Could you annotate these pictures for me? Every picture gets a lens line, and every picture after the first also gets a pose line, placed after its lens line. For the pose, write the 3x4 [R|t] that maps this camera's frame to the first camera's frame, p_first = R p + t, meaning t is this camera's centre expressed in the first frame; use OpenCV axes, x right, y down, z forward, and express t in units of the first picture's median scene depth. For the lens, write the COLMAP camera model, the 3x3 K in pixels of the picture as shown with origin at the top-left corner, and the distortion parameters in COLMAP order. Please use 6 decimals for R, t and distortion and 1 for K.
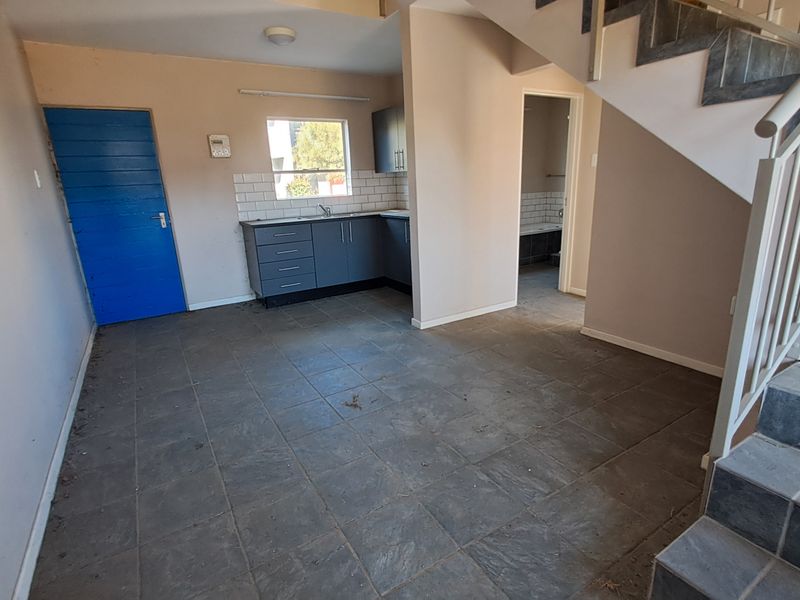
lens RADIAL K [[421.9, 0, 400.0], [0, 421.9, 300.0], [0, 0, 1]] dist [0.001642, 0.000170]
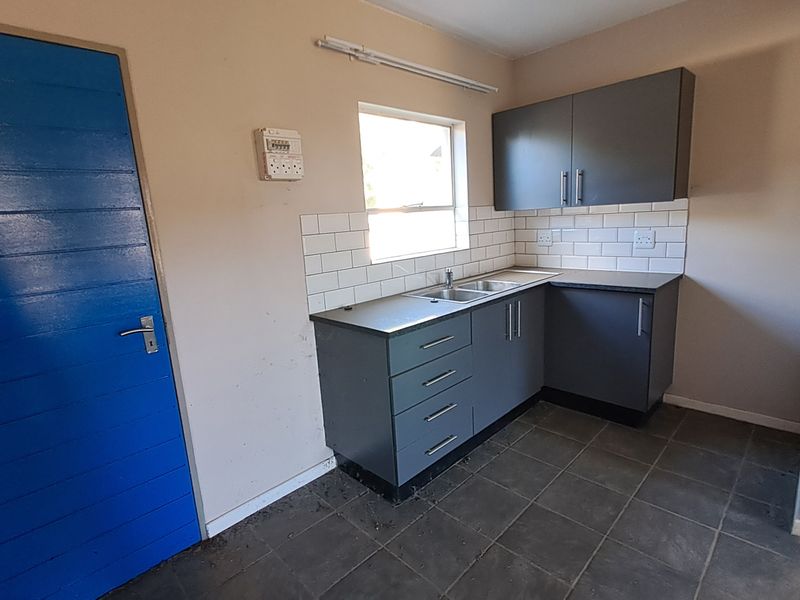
lens RADIAL K [[421.9, 0, 400.0], [0, 421.9, 300.0], [0, 0, 1]] dist [0.001642, 0.000170]
pose [[0.970852, -0.060627, 0.231885, -0.376400], [0.080279, 0.993850, -0.076268, -0.152871], [-0.225835, 0.092661, 0.969749, 0.502205]]
